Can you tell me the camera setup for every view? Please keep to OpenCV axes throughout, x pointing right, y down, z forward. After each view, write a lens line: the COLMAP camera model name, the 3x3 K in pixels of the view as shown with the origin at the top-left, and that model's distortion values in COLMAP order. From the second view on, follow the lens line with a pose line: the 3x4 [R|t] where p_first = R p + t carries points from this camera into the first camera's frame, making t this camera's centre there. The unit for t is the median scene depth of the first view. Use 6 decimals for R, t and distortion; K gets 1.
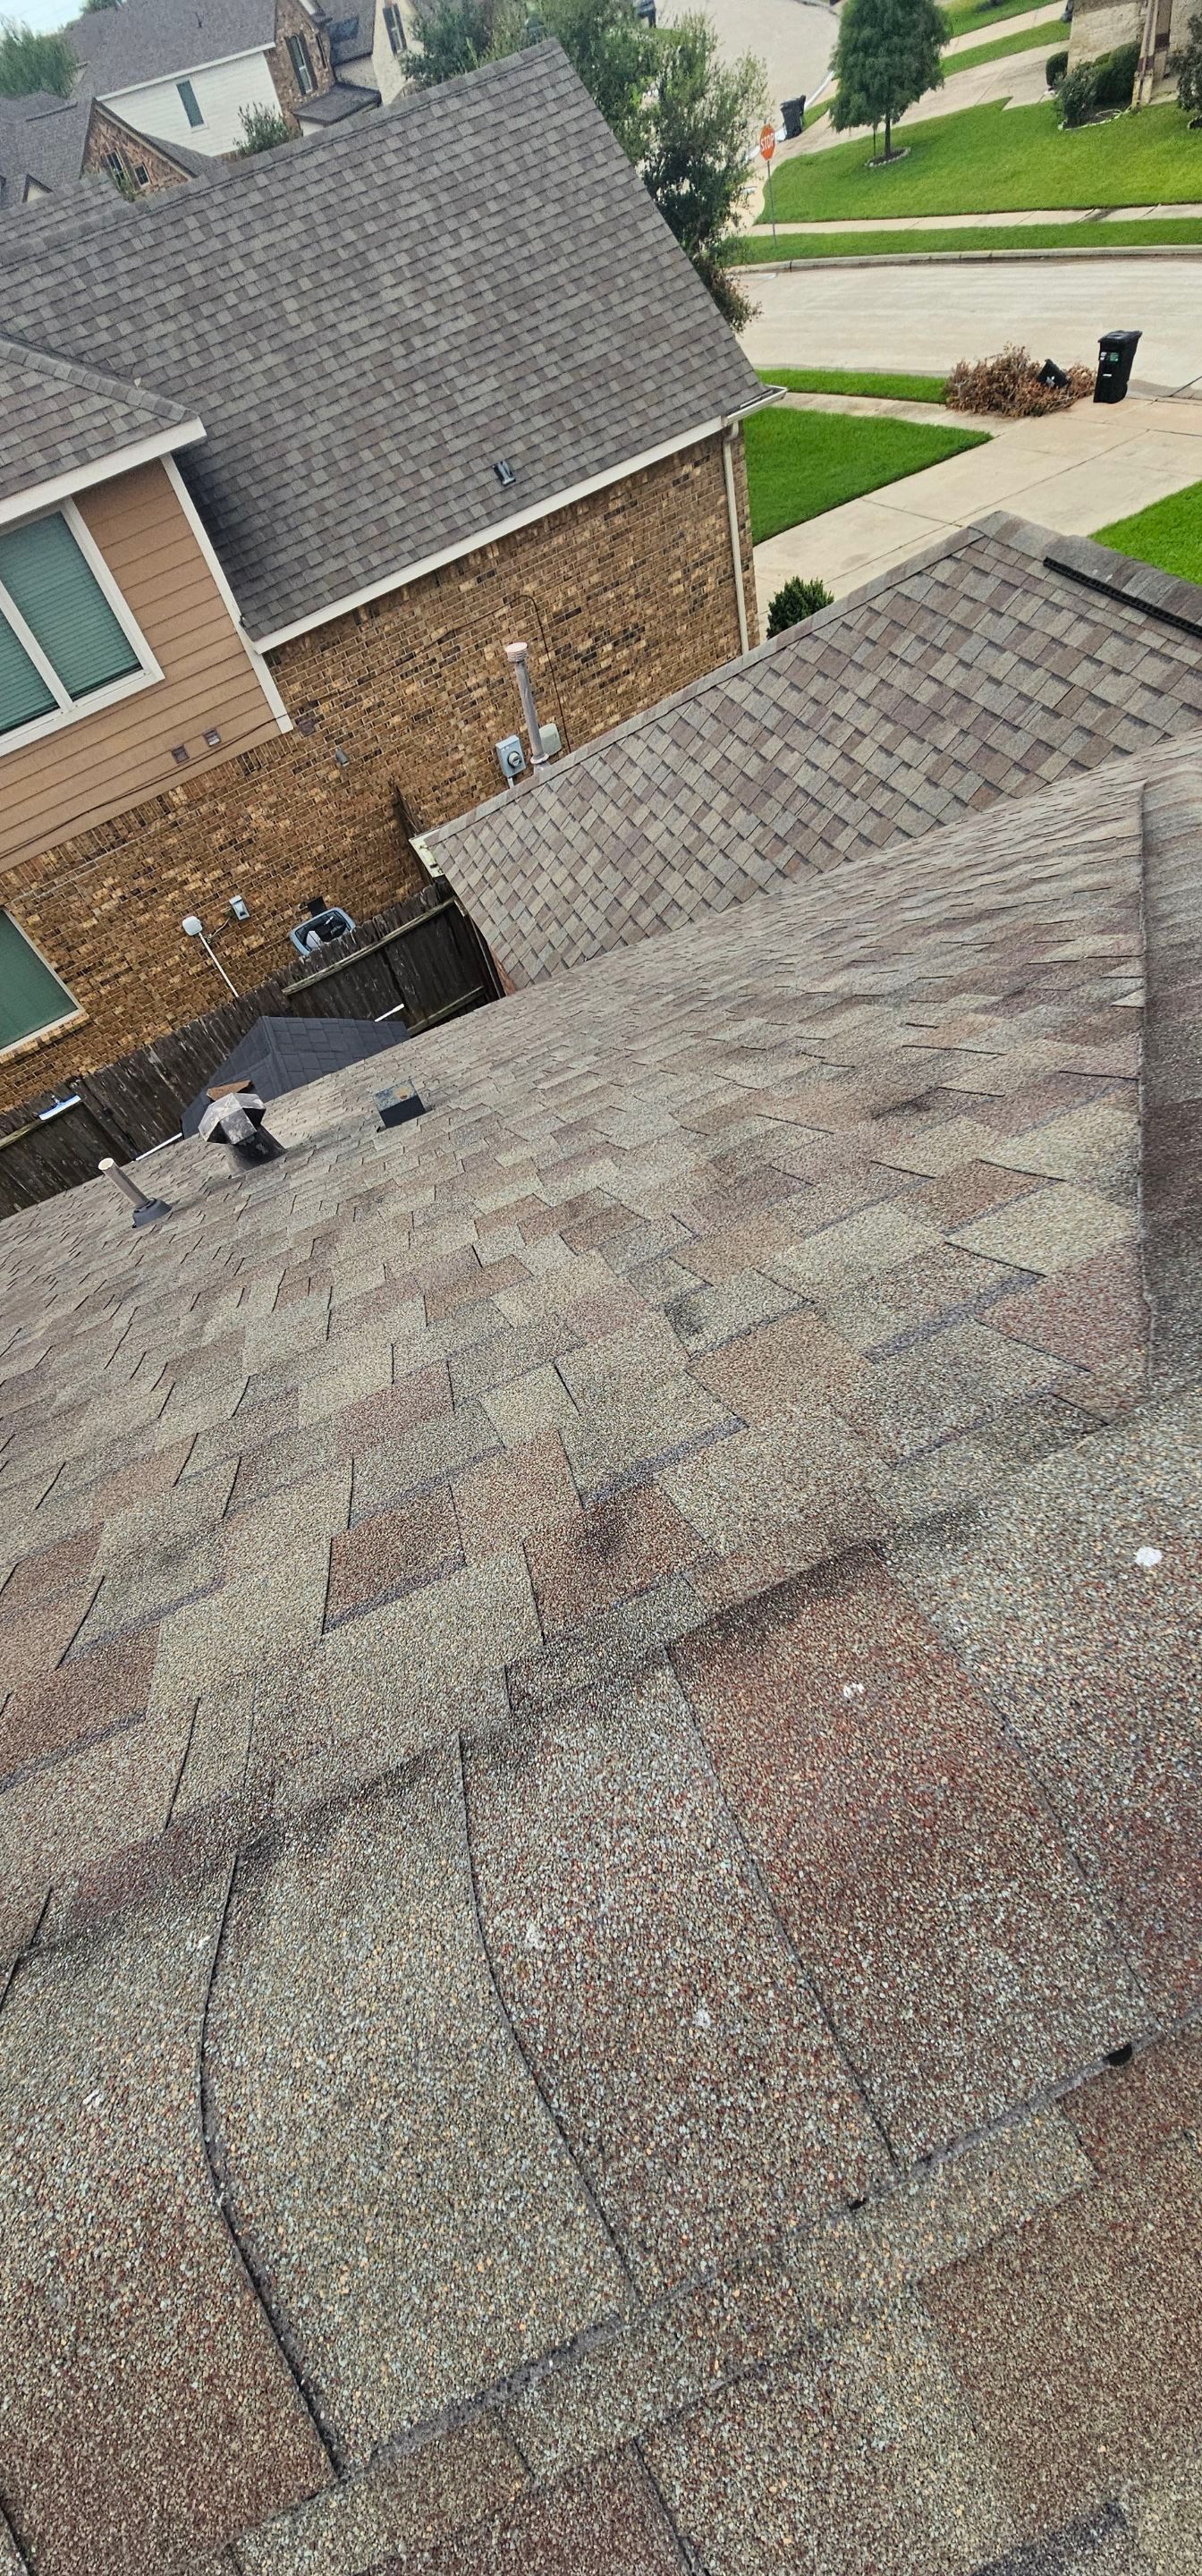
lens RADIAL K [[1051.5, 0, 608.6], [0, 1051.5, 1272.9], [0, 0, 1]] dist [-0.011325, 0.005409]
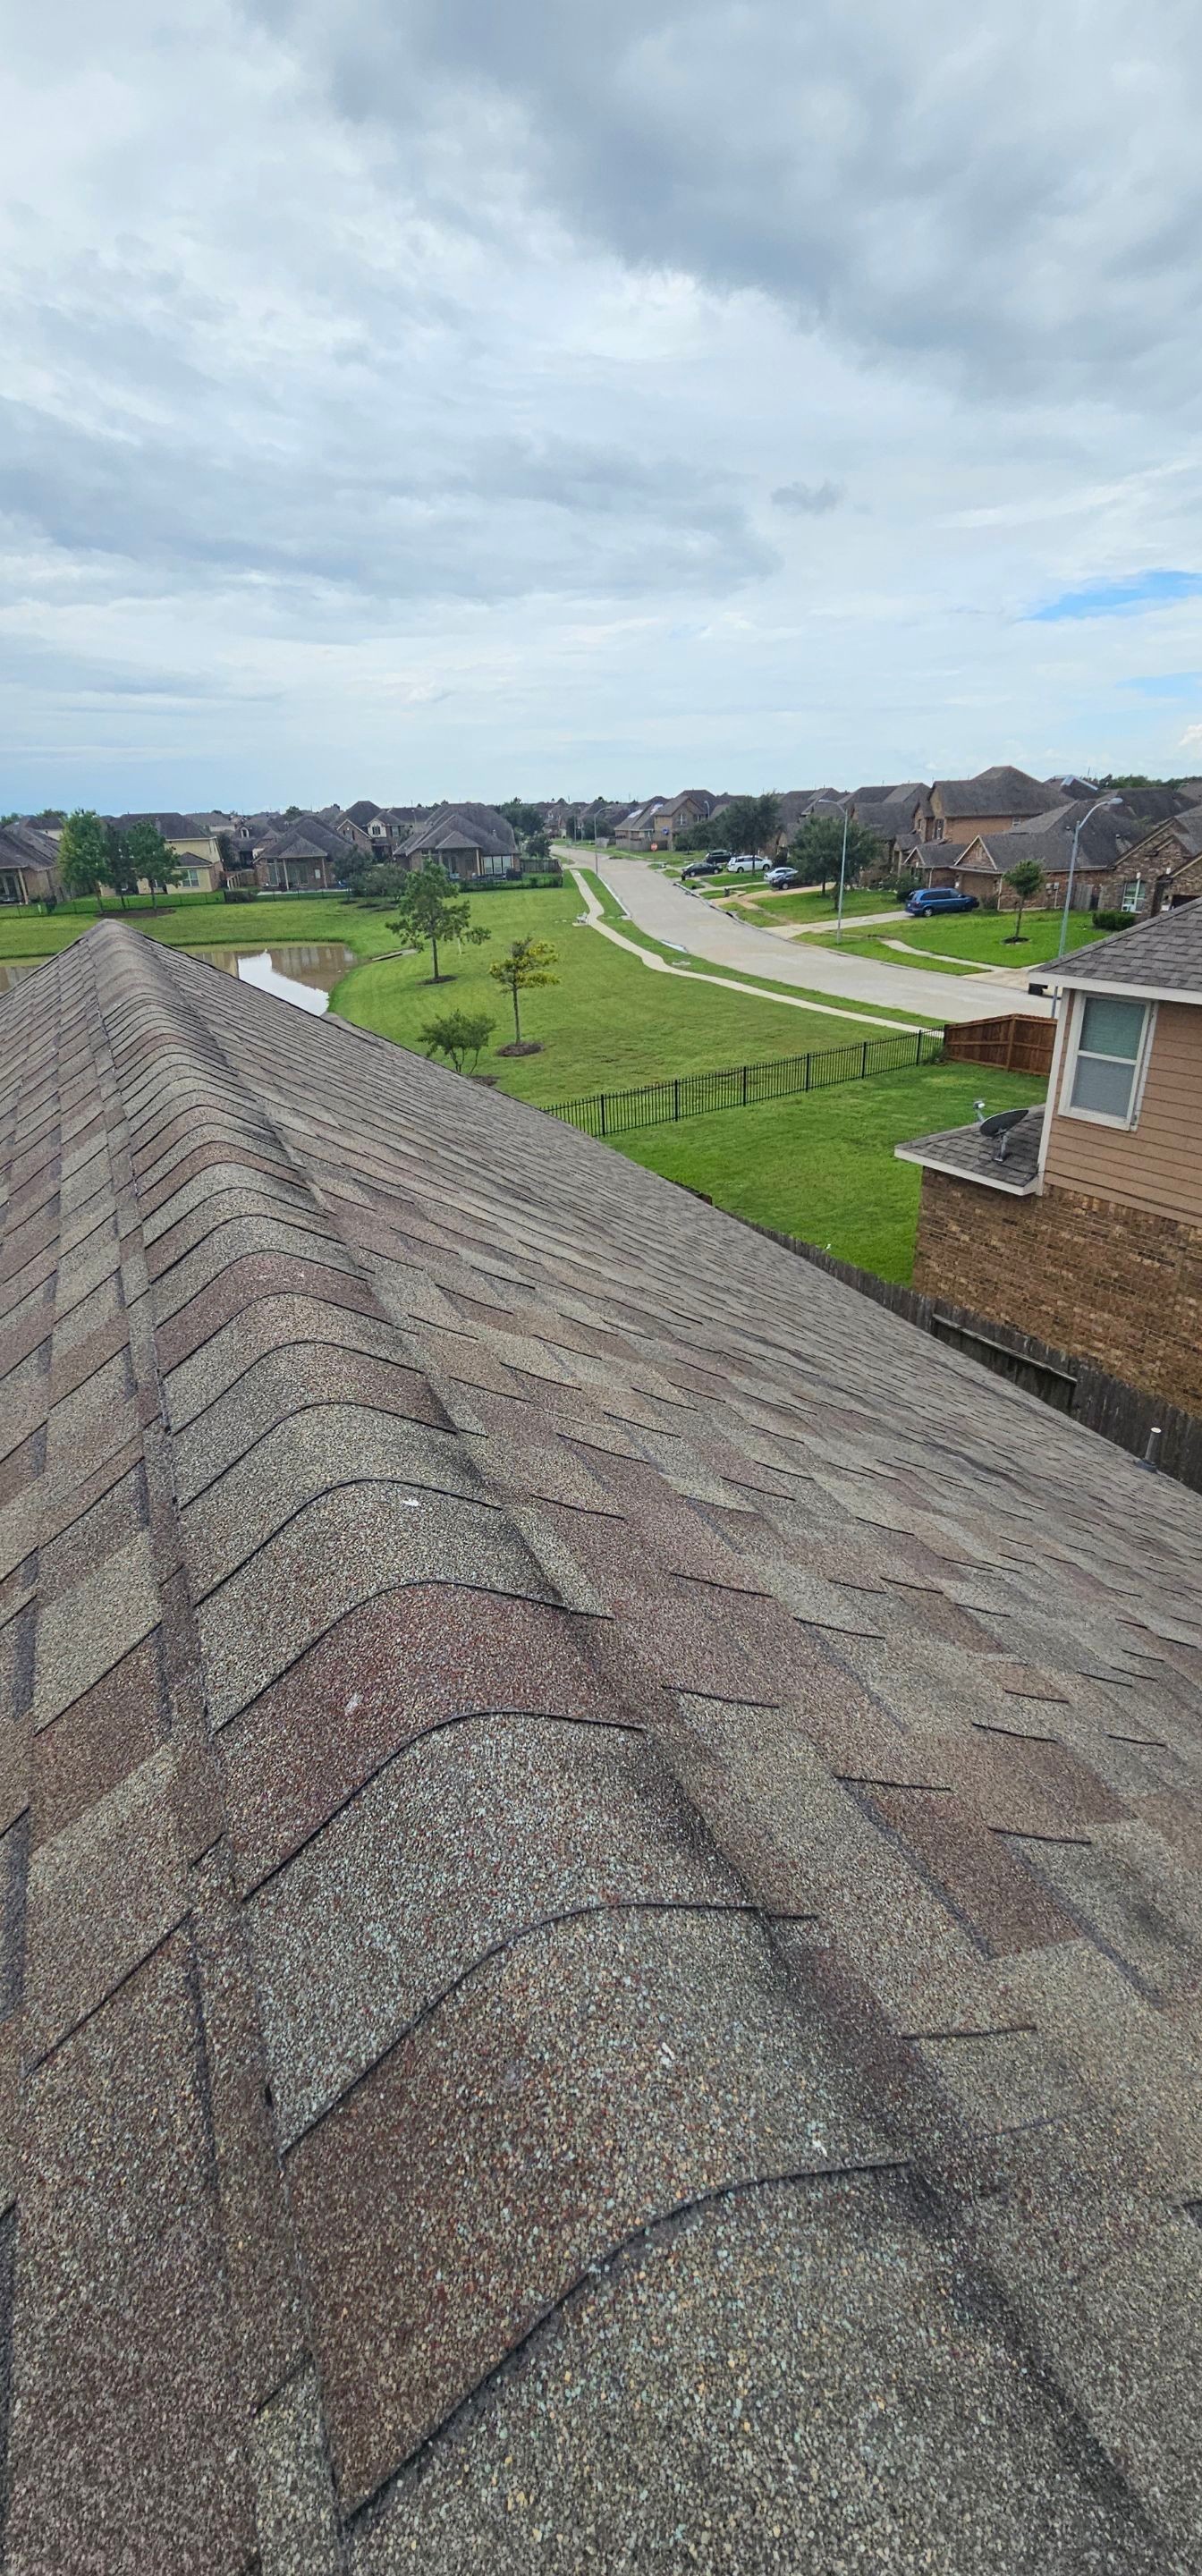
lens RADIAL K [[1047.6, 0, 604.2], [0, 1047.6, 1269.7], [0, 0, 1]] dist [-0.002081, -0.000872]
pose [[0.040388, 0.580033, -0.813591, -0.066107], [-0.788748, 0.518370, 0.330406, 0.074760], [0.613388, 0.628374, 0.478436, 0.033336]]
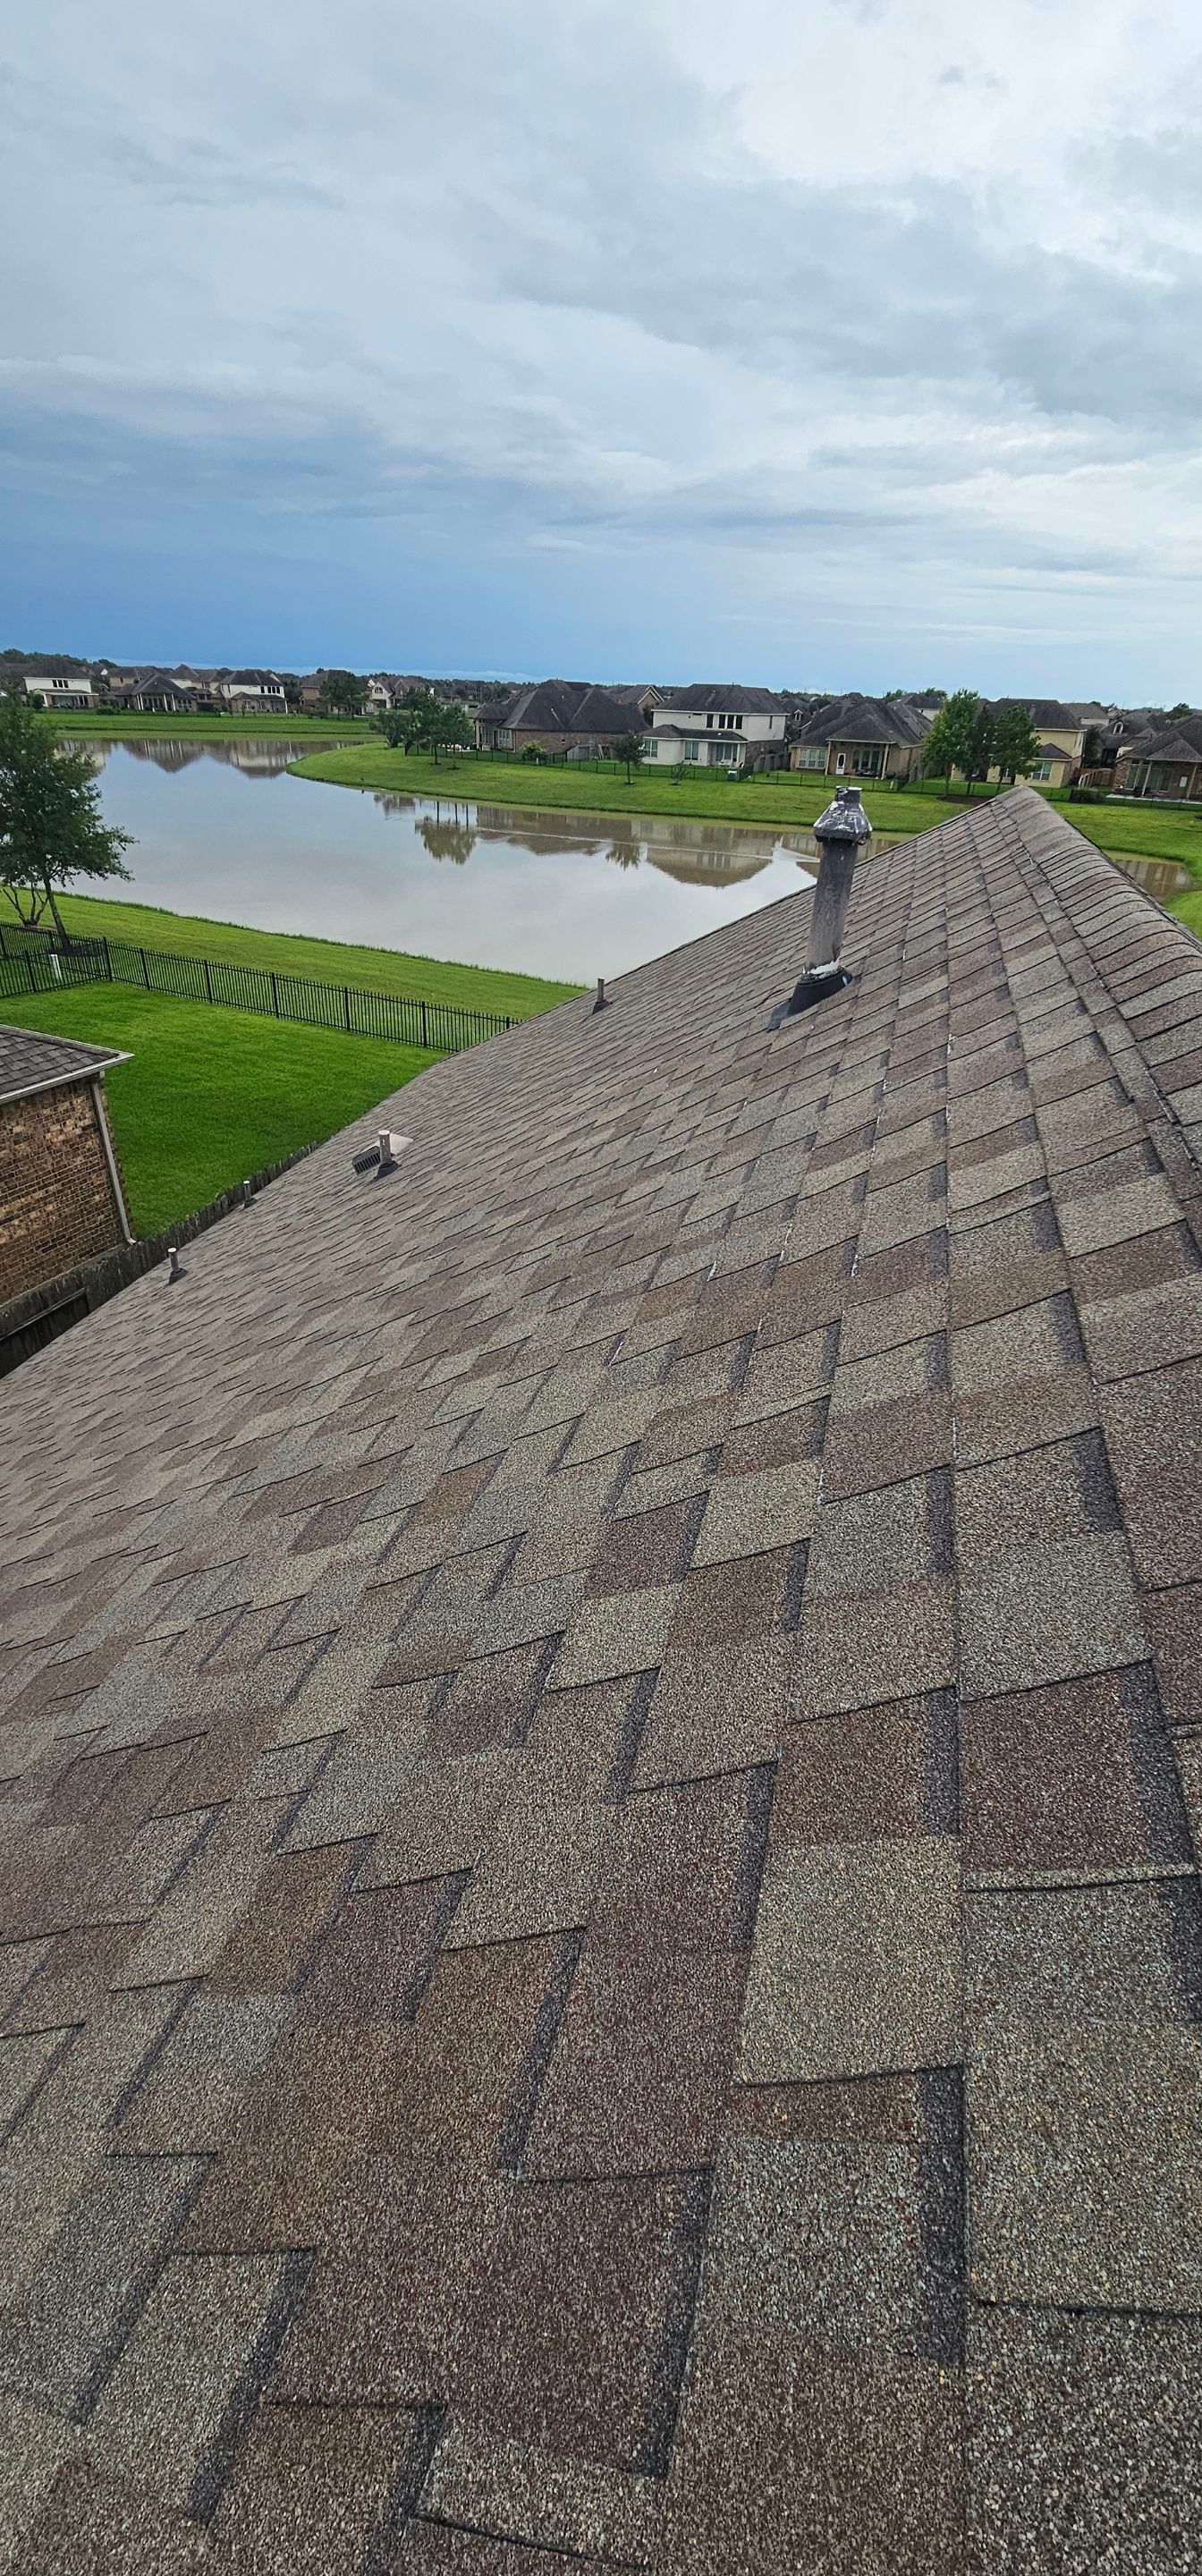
lens RADIAL K [[1047.6, 0, 604.2], [0, 1047.6, 1269.7], [0, 0, 1]] dist [-0.002081, -0.000872]
pose [[-0.623797, 0.525067, -0.578949, 0.516445], [-0.568675, 0.203245, 0.797057, 0.214009], [0.536177, 0.826436, 0.171809, -0.112263]]
